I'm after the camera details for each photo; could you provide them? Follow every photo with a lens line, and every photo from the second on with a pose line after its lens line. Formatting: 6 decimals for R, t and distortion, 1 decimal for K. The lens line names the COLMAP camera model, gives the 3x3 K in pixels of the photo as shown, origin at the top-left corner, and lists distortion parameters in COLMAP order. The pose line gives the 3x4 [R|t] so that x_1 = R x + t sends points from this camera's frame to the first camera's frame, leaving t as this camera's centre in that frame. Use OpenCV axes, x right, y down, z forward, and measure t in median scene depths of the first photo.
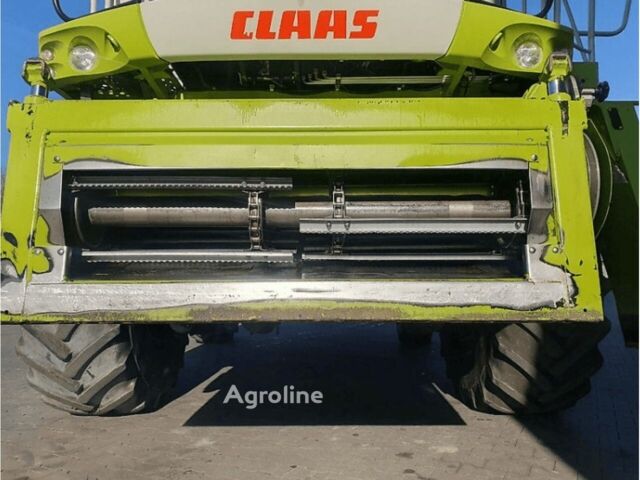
lens RADIAL K [[493.0, 0, 320.0], [0, 493.0, 240.0], [0, 0, 1]] dist [0.024184, 0.002663]
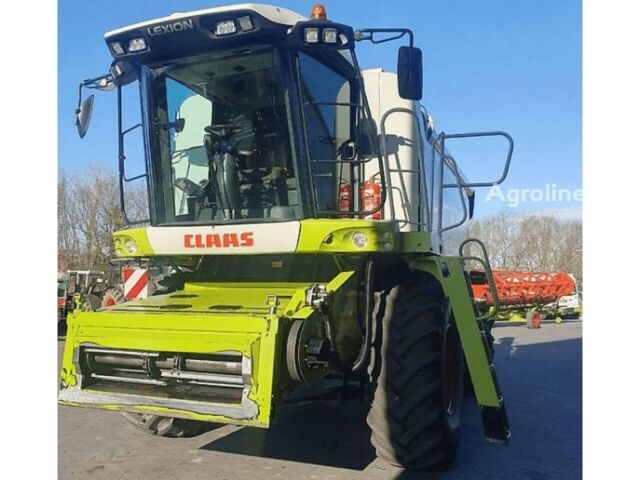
lens RADIAL K [[511.5, 0, 318.4], [0, 511.5, 250.9], [0, 0, 1]] dist [0.025334, -0.005406]
pose [[0.935951, -0.013946, -0.351853, 1.455511], [0.013007, 0.999903, -0.005033, -0.557523], [0.351889, 0.000134, 0.936042, -0.965443]]
